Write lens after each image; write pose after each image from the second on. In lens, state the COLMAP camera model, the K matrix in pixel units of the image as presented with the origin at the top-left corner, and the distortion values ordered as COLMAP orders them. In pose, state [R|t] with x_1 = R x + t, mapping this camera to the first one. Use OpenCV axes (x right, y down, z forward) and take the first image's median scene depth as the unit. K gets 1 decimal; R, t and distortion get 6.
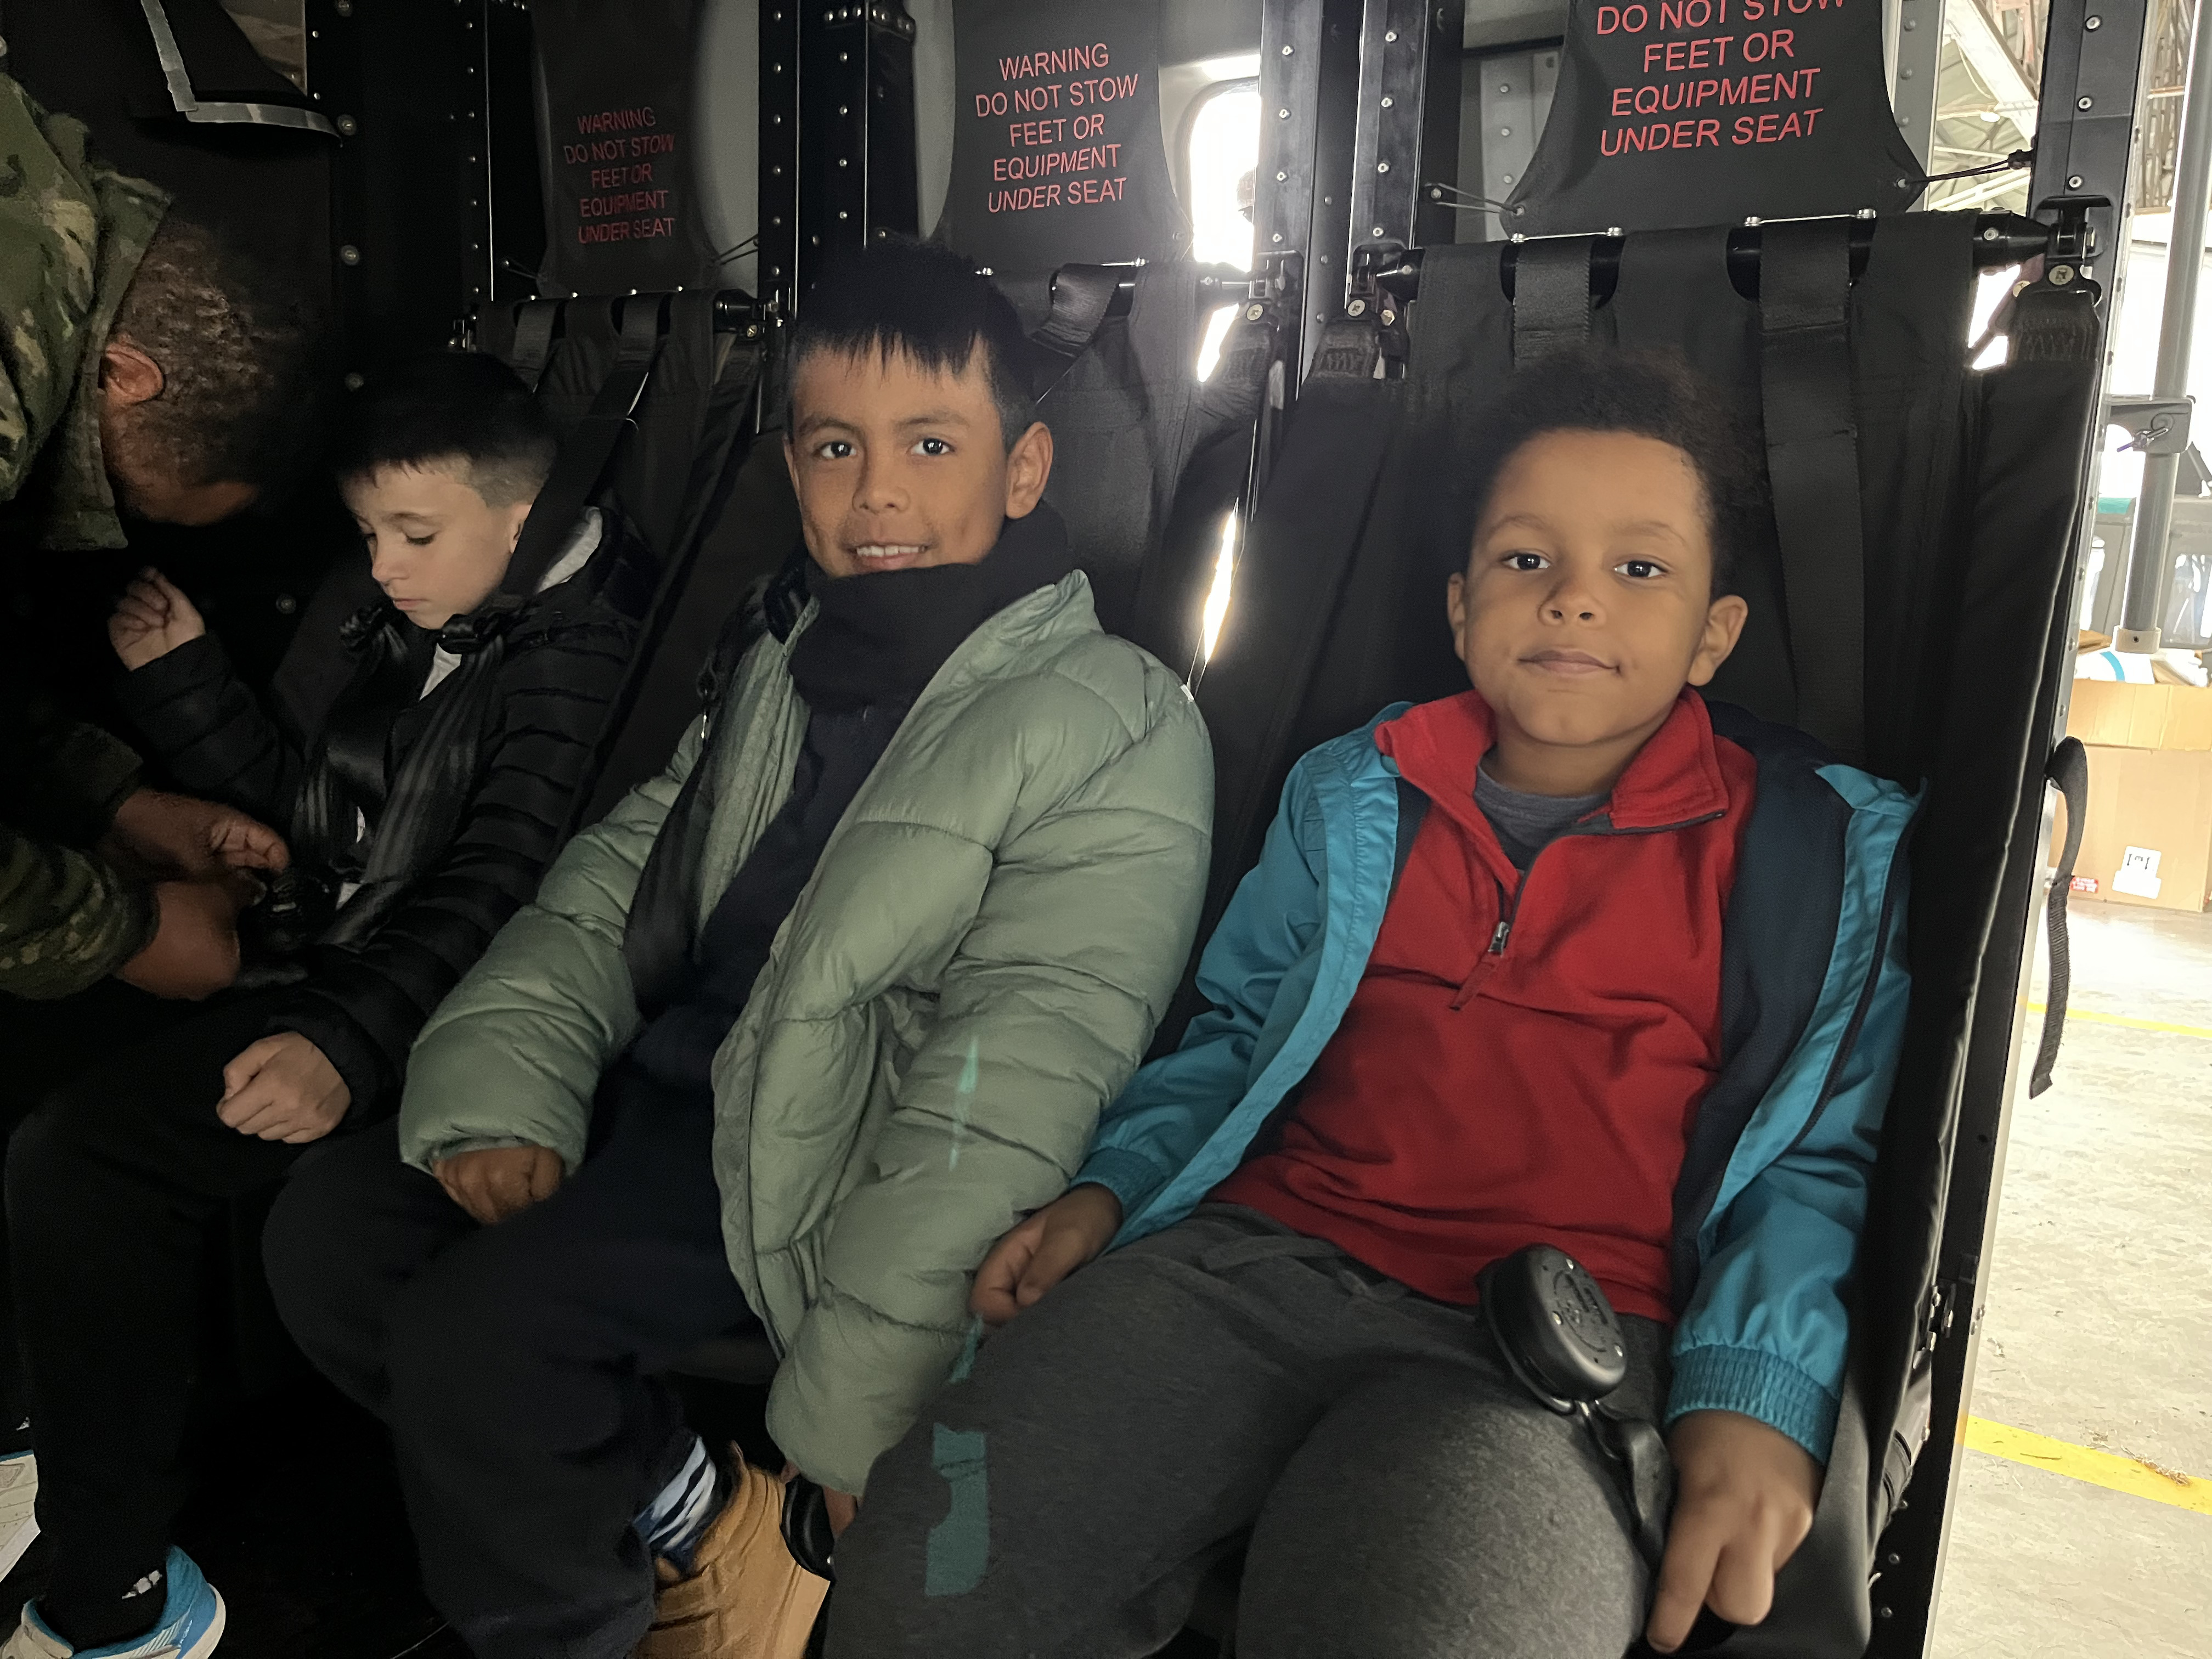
lens RADIAL K [[1707.7, 0, 1147.3], [0, 1707.7, 815.7], [0, 0, 1]] dist [0.021493, -0.034199]
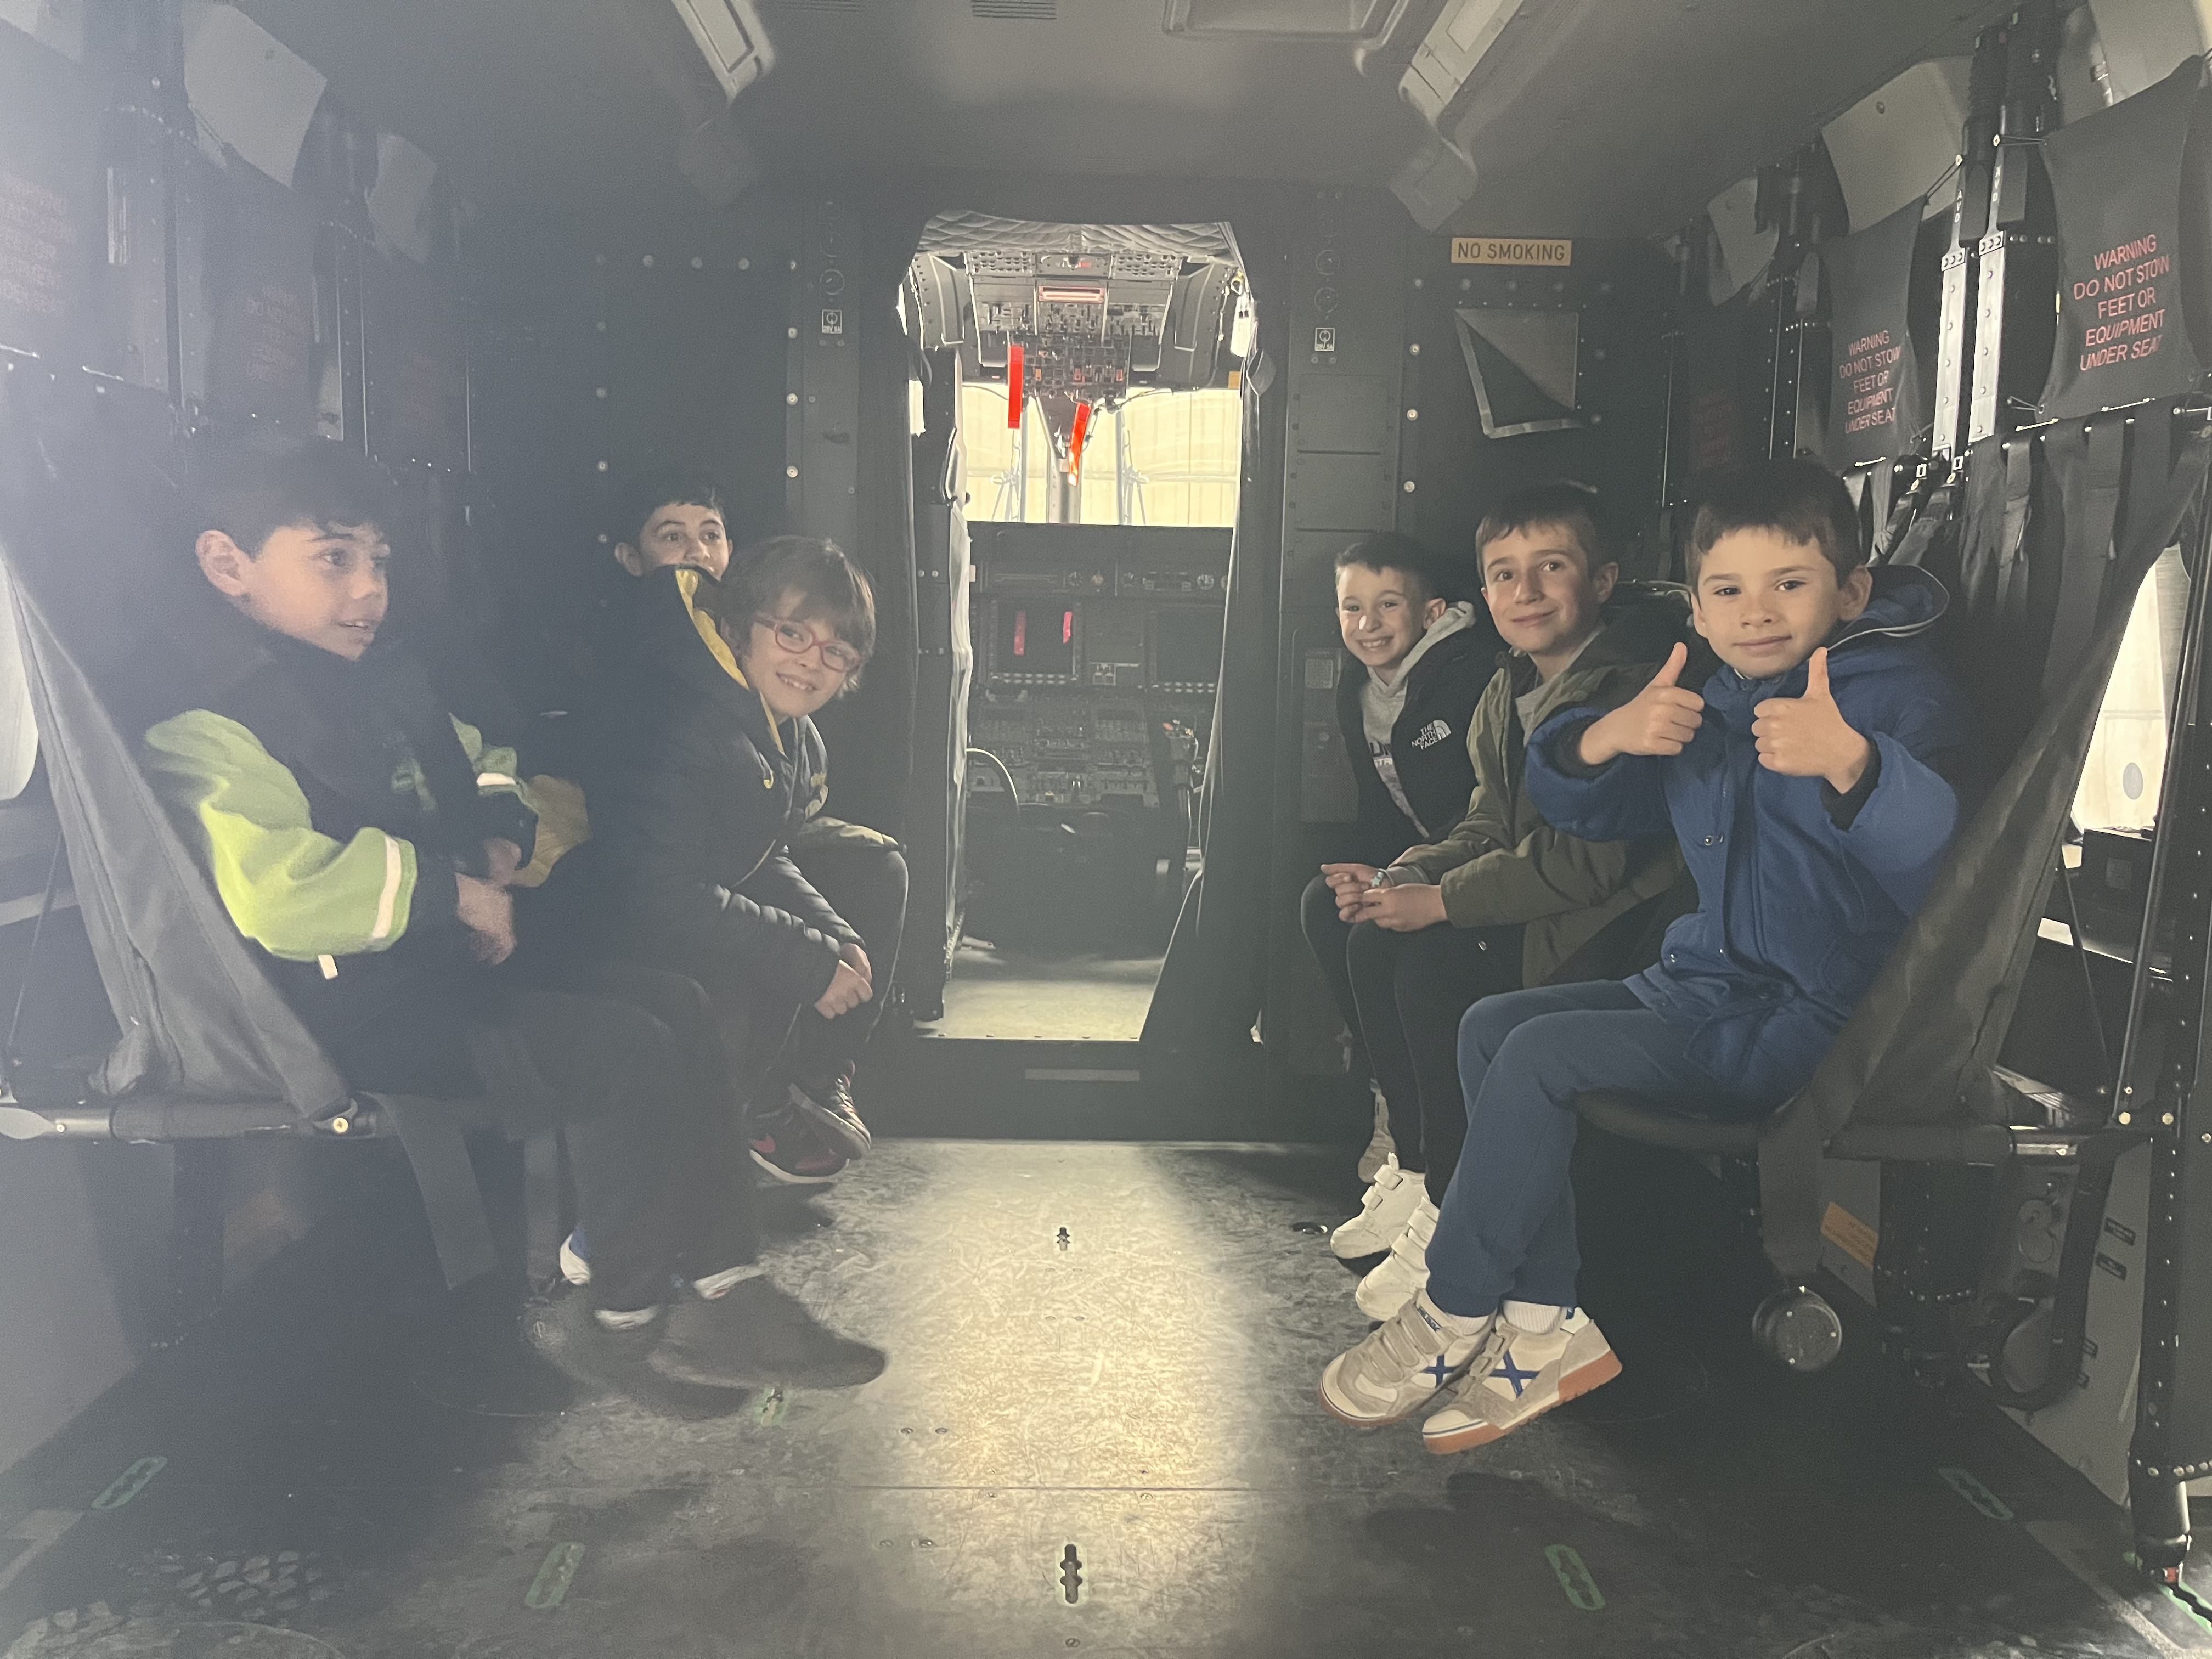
lens RADIAL K [[1707.7, 0, 1100.3], [0, 1707.7, 818.5], [0, 0, 1]] dist [0.021493, -0.034199]
pose [[0.576890, 0.054803, -0.814982, 0.818242], [-0.139890, 0.989634, -0.032475, 0.151919], [0.804754, 0.132743, 0.578576, -0.439268]]
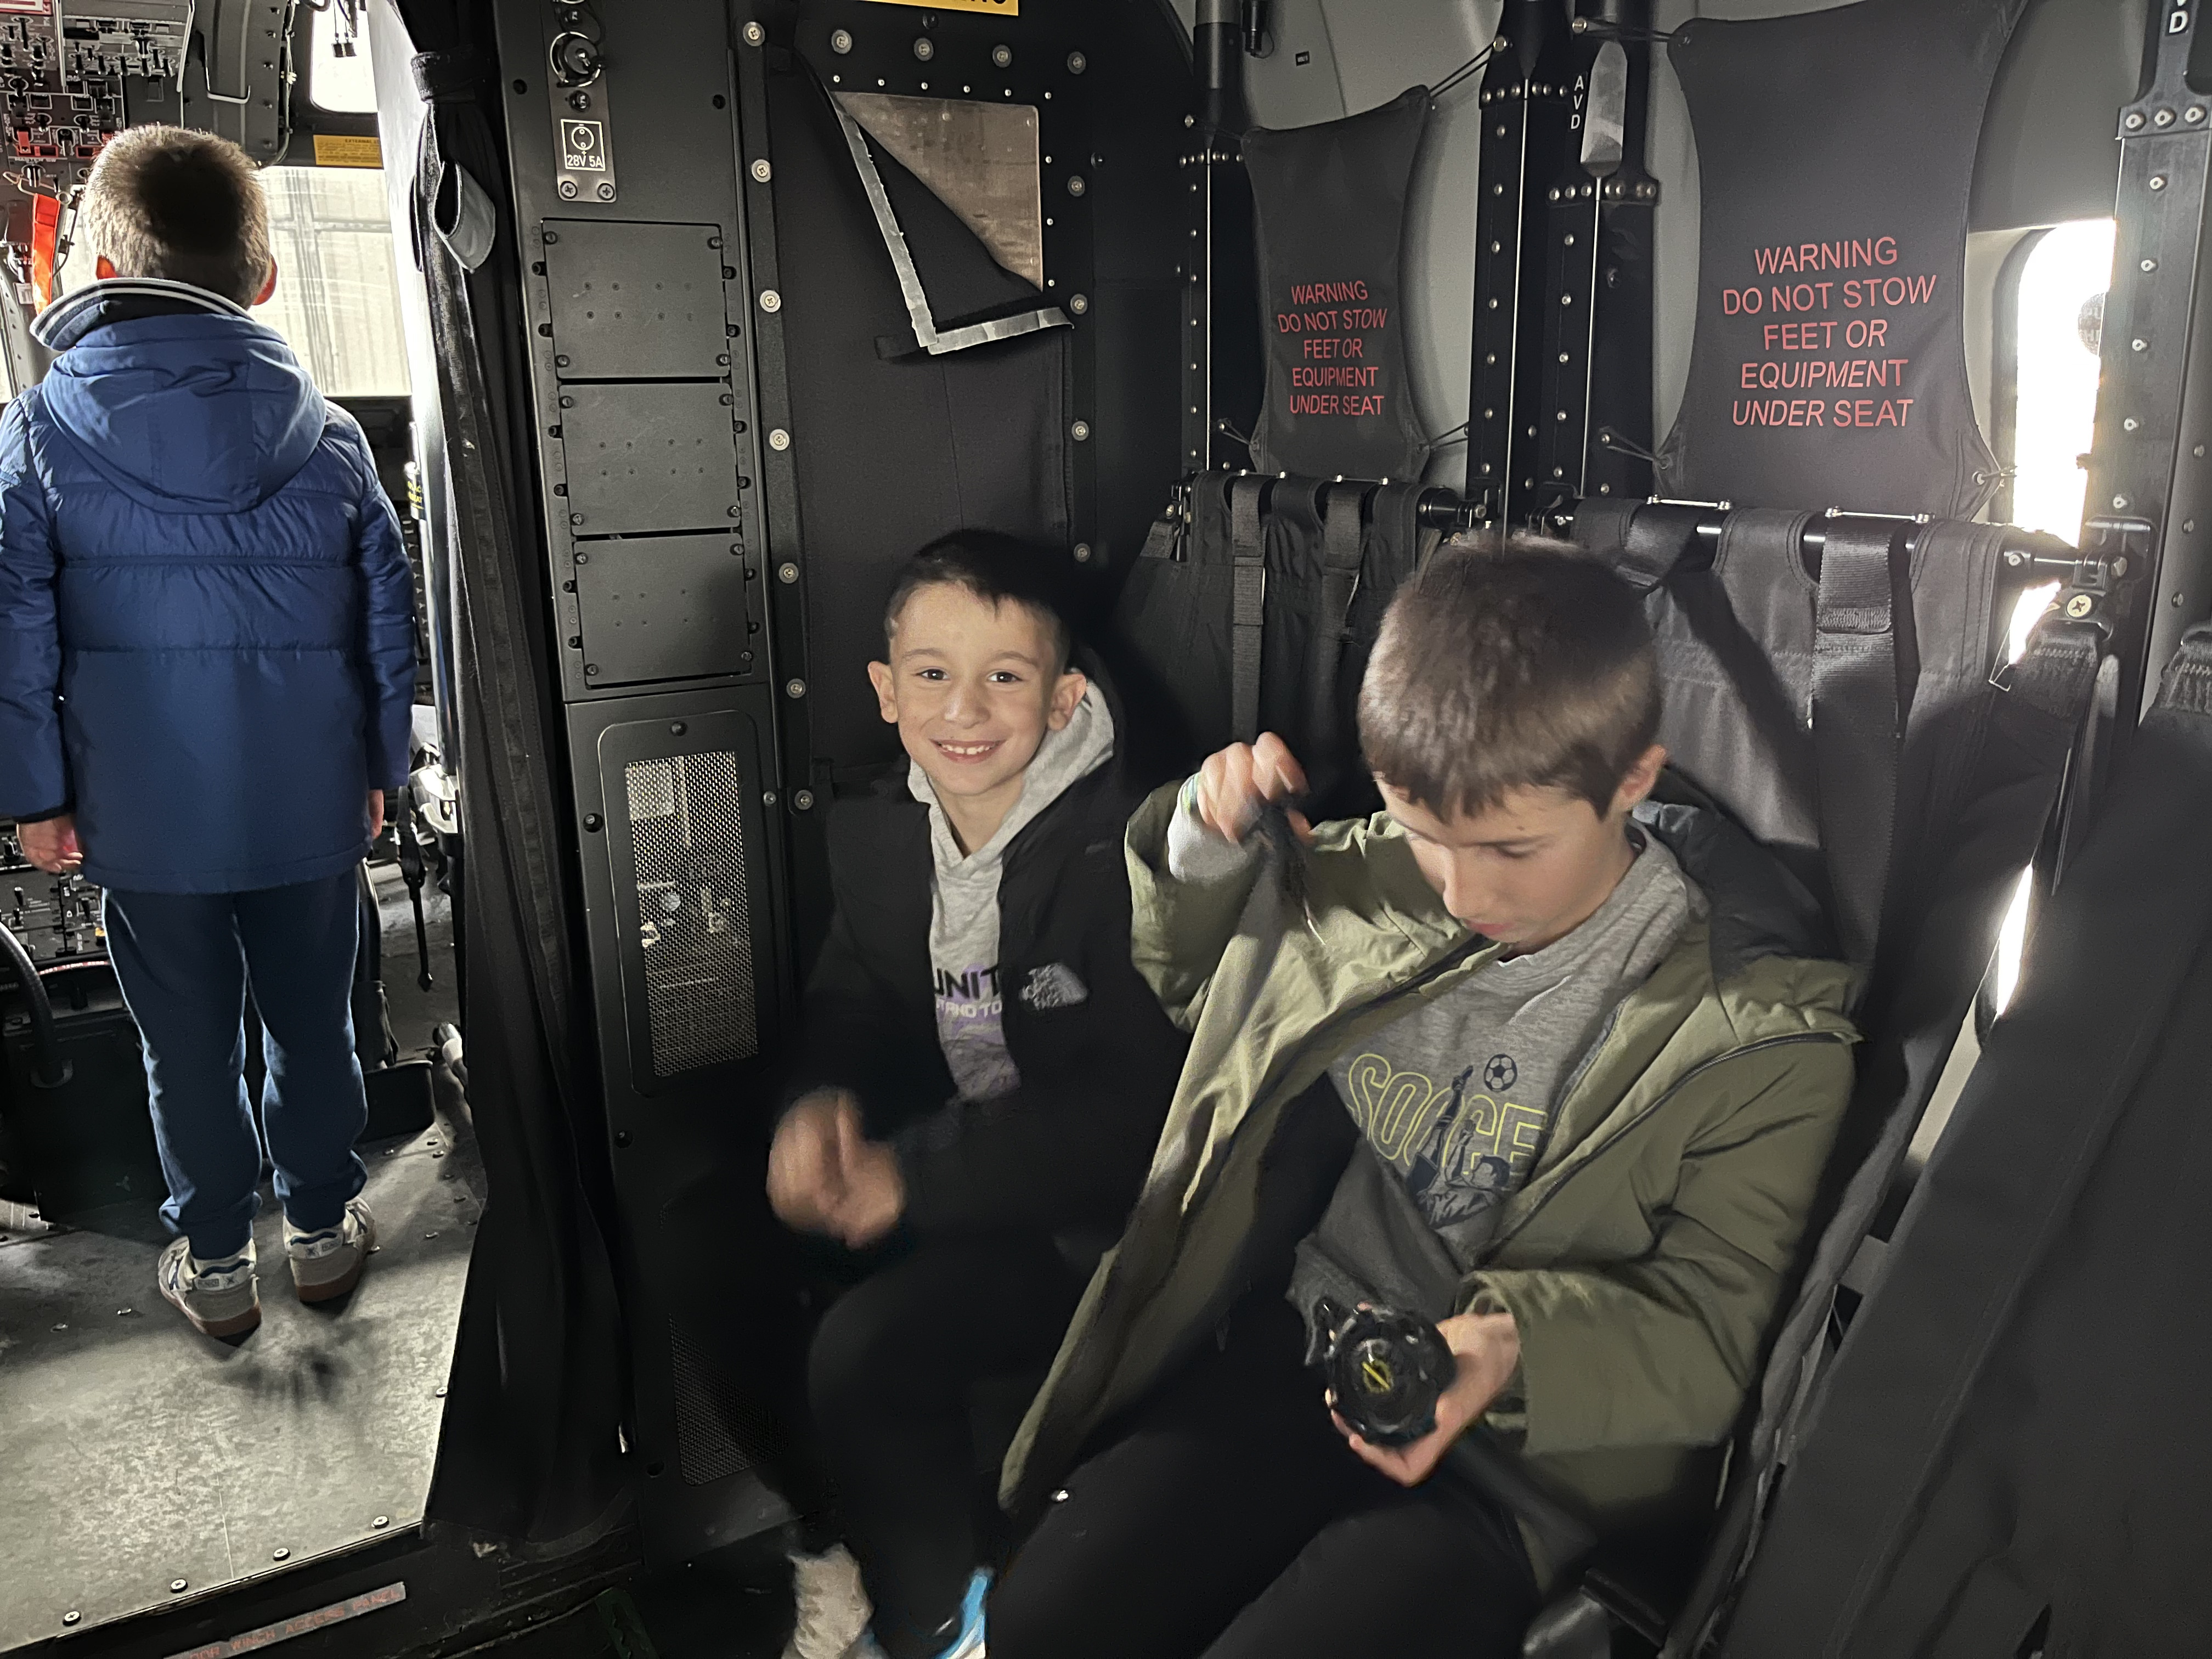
lens RADIAL K [[1707.7, 0, 1108.2], [0, 1707.7, 839.2], [0, 0, 1]] dist [0.021493, -0.034199]
pose [[0.898641, 0.061113, -0.434407, 0.009570], [-0.025544, 0.995858, 0.087257, -0.210517], [0.437940, -0.067317, 0.896480, 0.093366]]
